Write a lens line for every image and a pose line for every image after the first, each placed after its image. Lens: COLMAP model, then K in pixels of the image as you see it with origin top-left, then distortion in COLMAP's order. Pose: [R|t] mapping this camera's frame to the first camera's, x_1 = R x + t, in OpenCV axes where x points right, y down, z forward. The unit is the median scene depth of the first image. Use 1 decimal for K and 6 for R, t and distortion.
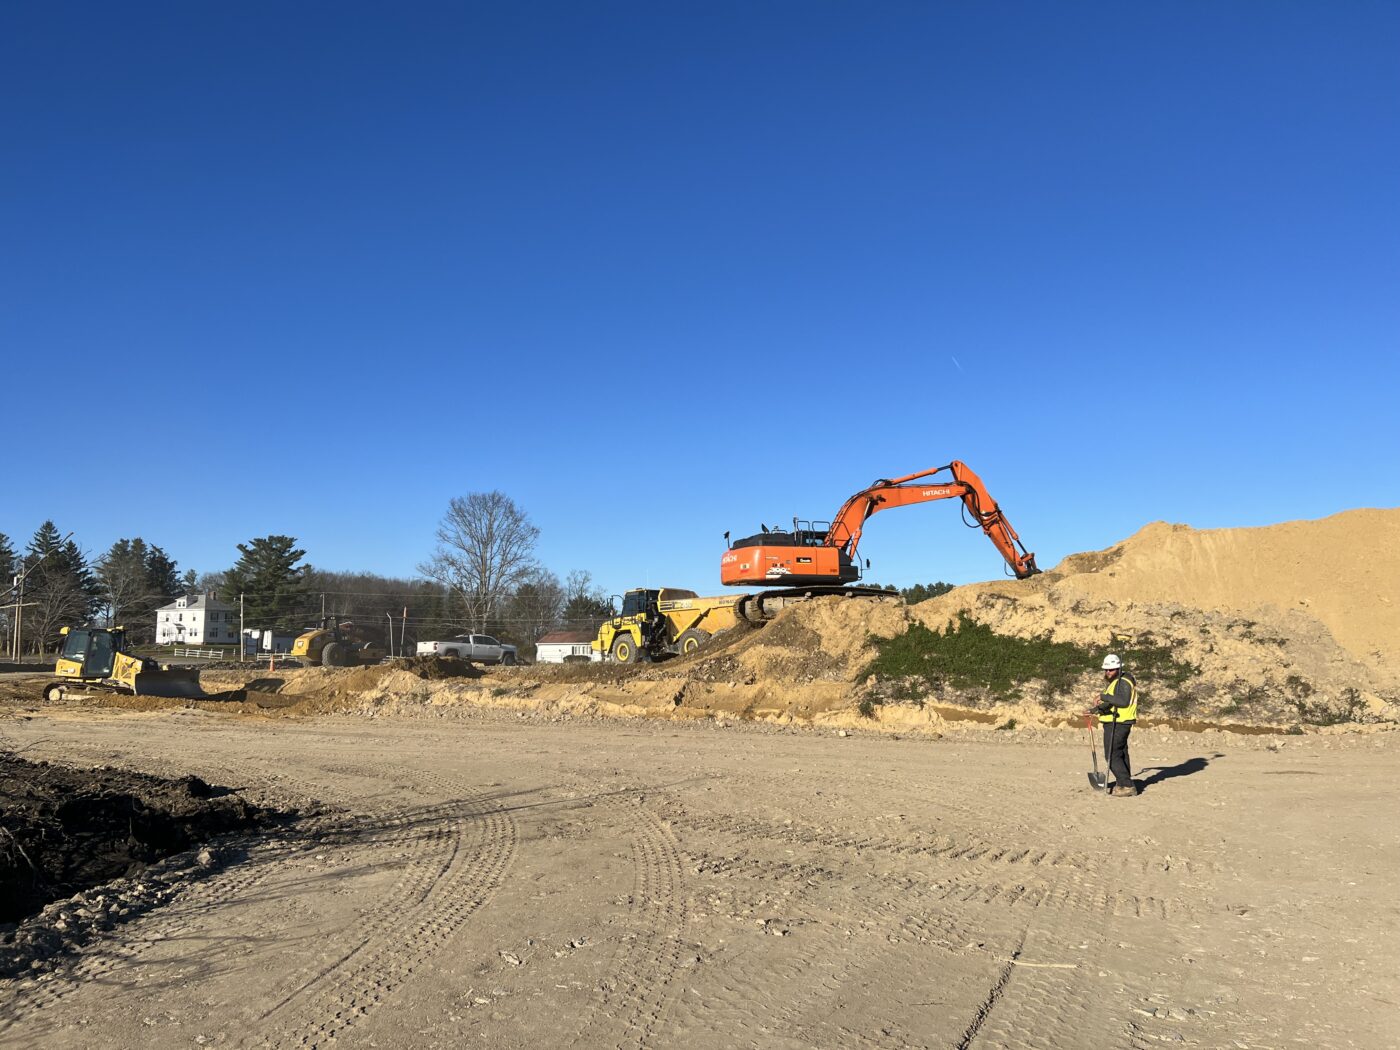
lens RADIAL K [[1094.8, 0, 705.7], [0, 1094.8, 526.0], [0, 0, 1]] dist [0.036634, -0.059424]
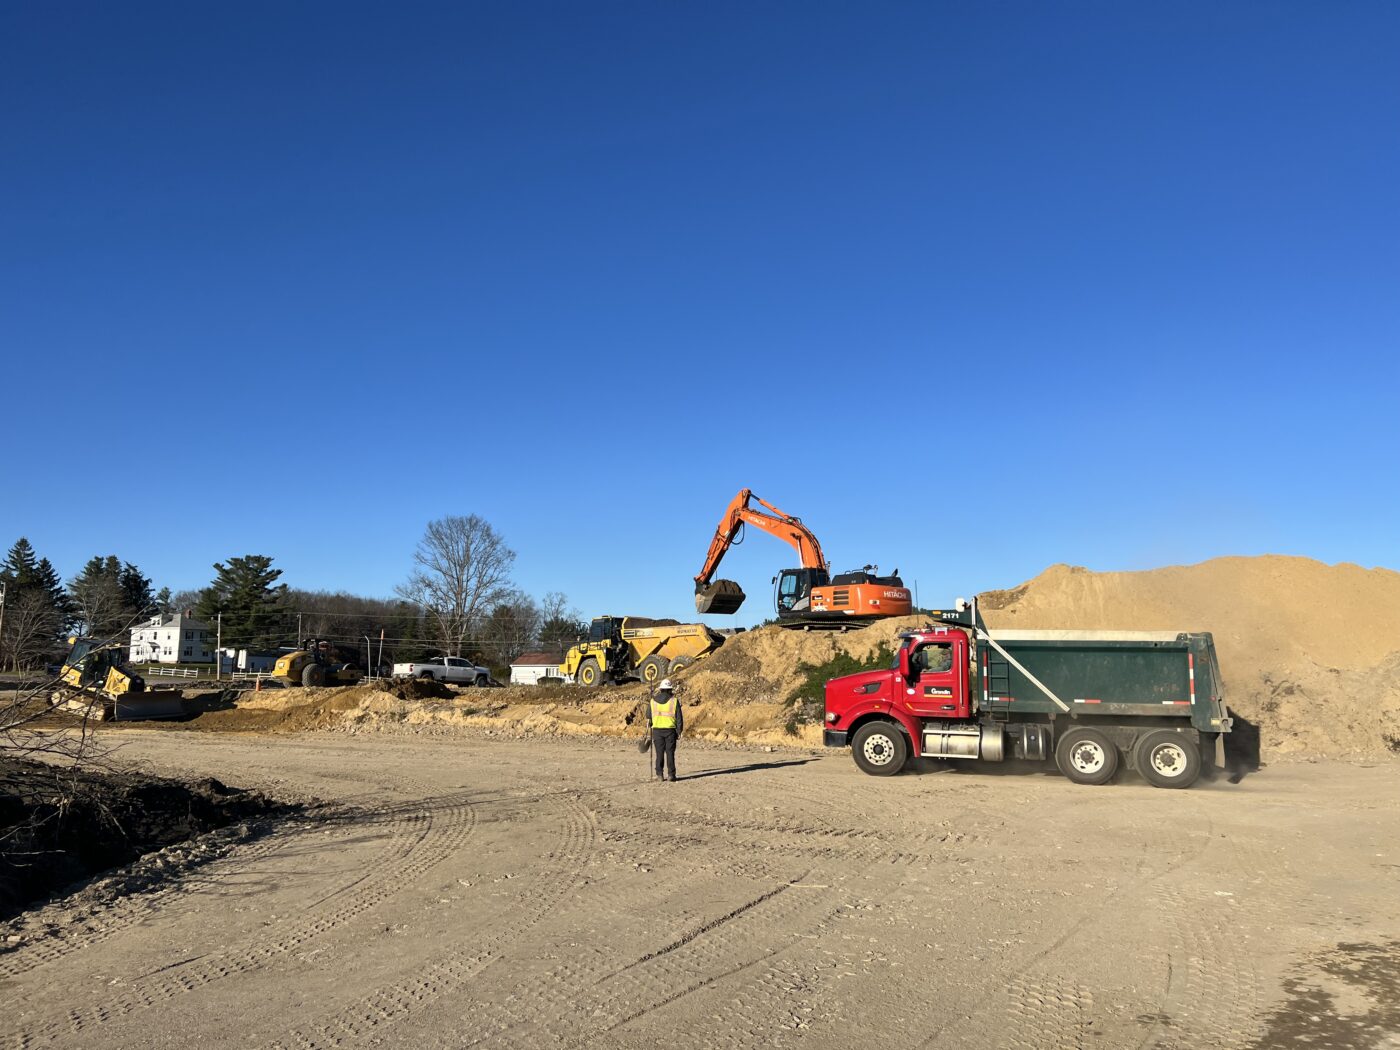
lens RADIAL K [[1094.8, 0, 717.0], [0, 1094.8, 523.7], [0, 0, 1]] dist [0.036634, -0.059424]
pose [[0.999519, 0.011311, 0.028878, 0.029849], [-0.010680, 0.999703, -0.021903, -0.018796], [-0.029117, 0.021584, 0.999343, -0.132862]]
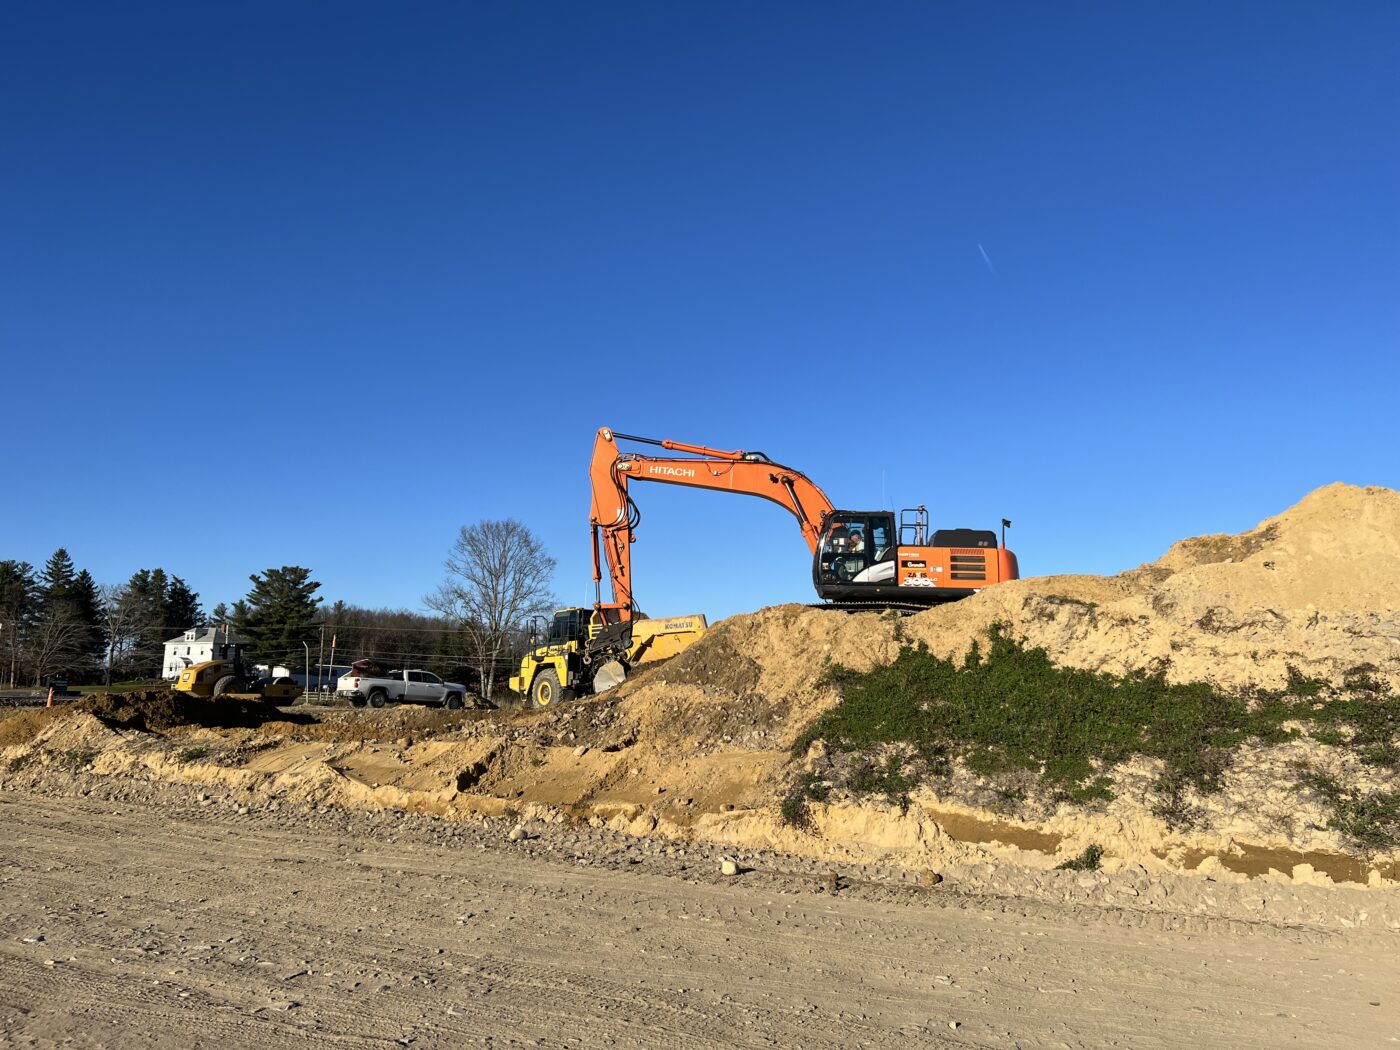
lens RADIAL K [[1094.8, 0, 723.0], [0, 1094.8, 524.7], [0, 0, 1]] dist [0.036634, -0.059424]
pose [[0.999281, 0.013125, -0.035574, 0.117166], [-0.014629, 0.998996, -0.042339, 0.053364], [0.034983, 0.042829, 0.998470, 0.448043]]
